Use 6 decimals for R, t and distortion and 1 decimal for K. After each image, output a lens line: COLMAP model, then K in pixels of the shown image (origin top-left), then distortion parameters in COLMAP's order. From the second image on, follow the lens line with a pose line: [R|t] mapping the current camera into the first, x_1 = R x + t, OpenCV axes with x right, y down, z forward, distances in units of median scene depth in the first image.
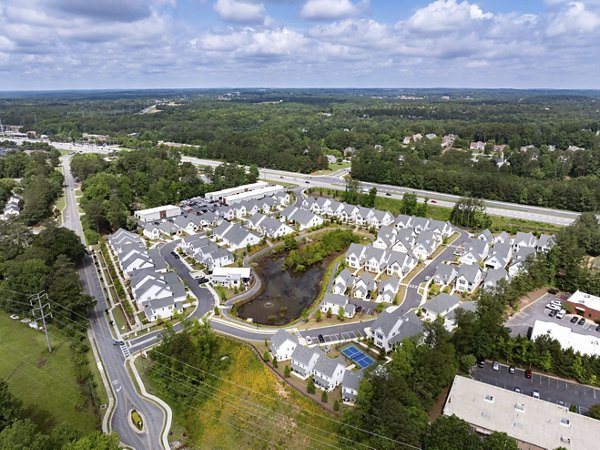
lens RADIAL K [[443.8, 0, 302.8], [0, 443.8, 228.5], [0, 0, 1]] dist [-0.041255, 0.003414]
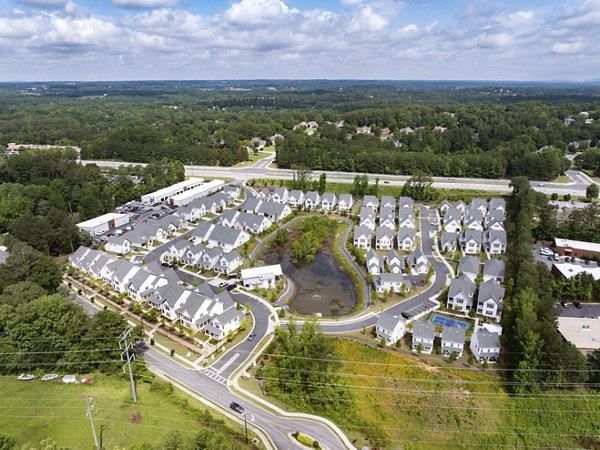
lens RADIAL K [[443.8, 0, 310.4], [0, 443.8, 221.4], [0, 0, 1]] dist [-0.041255, 0.003414]
pose [[0.912146, -0.123091, 0.390946, -0.255452], [0.122646, 0.992104, 0.026216, -0.011471], [-0.391086, 0.024035, 0.920040, 0.062369]]
